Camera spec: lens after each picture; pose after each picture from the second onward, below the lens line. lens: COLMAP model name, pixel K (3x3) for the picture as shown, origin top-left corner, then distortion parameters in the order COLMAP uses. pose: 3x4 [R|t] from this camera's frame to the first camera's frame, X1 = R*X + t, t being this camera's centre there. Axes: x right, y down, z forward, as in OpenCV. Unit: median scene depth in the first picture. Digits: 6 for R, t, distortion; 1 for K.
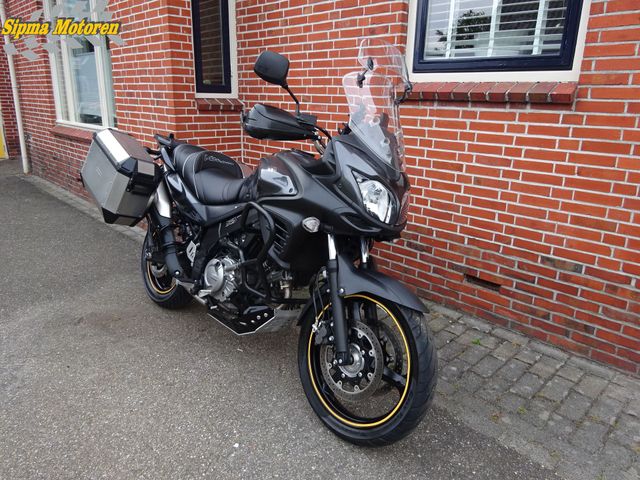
lens RADIAL K [[468.4, 0, 320.4], [0, 468.4, 238.8], [0, 0, 1]] dist [0.003507, -0.011066]
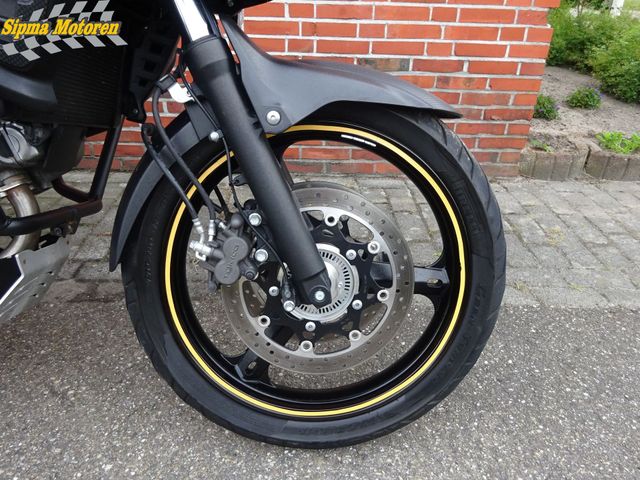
lens RADIAL K [[468.4, 0, 318.1], [0, 468.4, 239.4], [0, 0, 1]] dist [0.003507, -0.011066]
pose [[0.679269, -0.352687, 0.643588, -0.130210], [0.203315, 0.933066, 0.296734, 0.067109], [-0.705164, -0.070711, 0.705510, 0.488432]]
